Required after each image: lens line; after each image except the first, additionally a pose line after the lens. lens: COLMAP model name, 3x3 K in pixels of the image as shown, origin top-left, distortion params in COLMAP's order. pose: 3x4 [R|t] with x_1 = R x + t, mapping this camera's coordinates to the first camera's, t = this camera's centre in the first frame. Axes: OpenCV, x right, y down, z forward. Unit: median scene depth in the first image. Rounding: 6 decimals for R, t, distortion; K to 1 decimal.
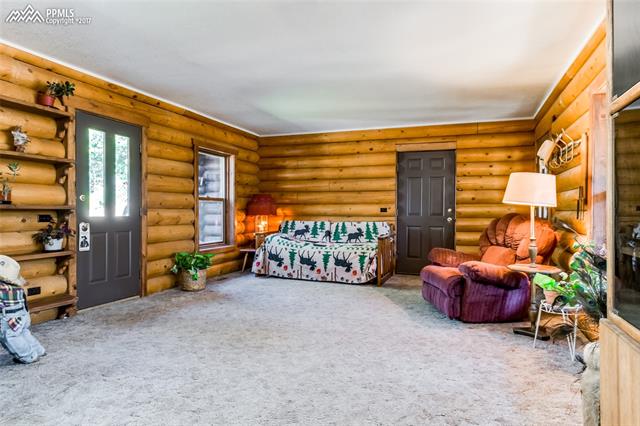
lens RADIAL K [[384.0, 0, 329.9], [0, 384.0, 211.6], [0, 0, 1]] dist [0.001600, 0.000867]
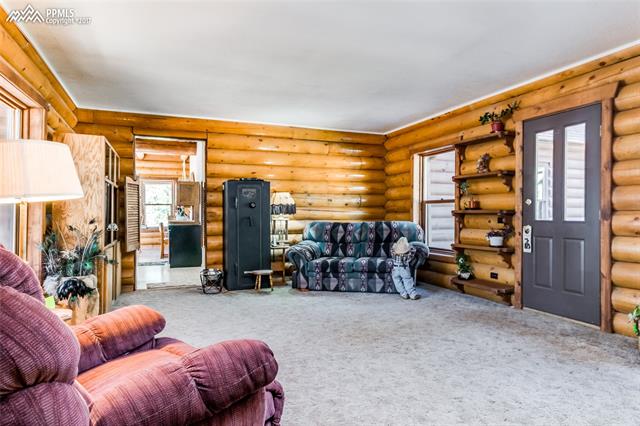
lens RADIAL K [[384.0, 0, 329.9], [0, 384.0, 211.6], [0, 0, 1]] dist [0.001600, 0.000867]
pose [[-0.728772, -0.009120, -0.684696, 0.482652], [-0.007264, 0.999958, -0.005588, 0.000163], [0.684718, 0.000901, -0.728808, 1.411943]]
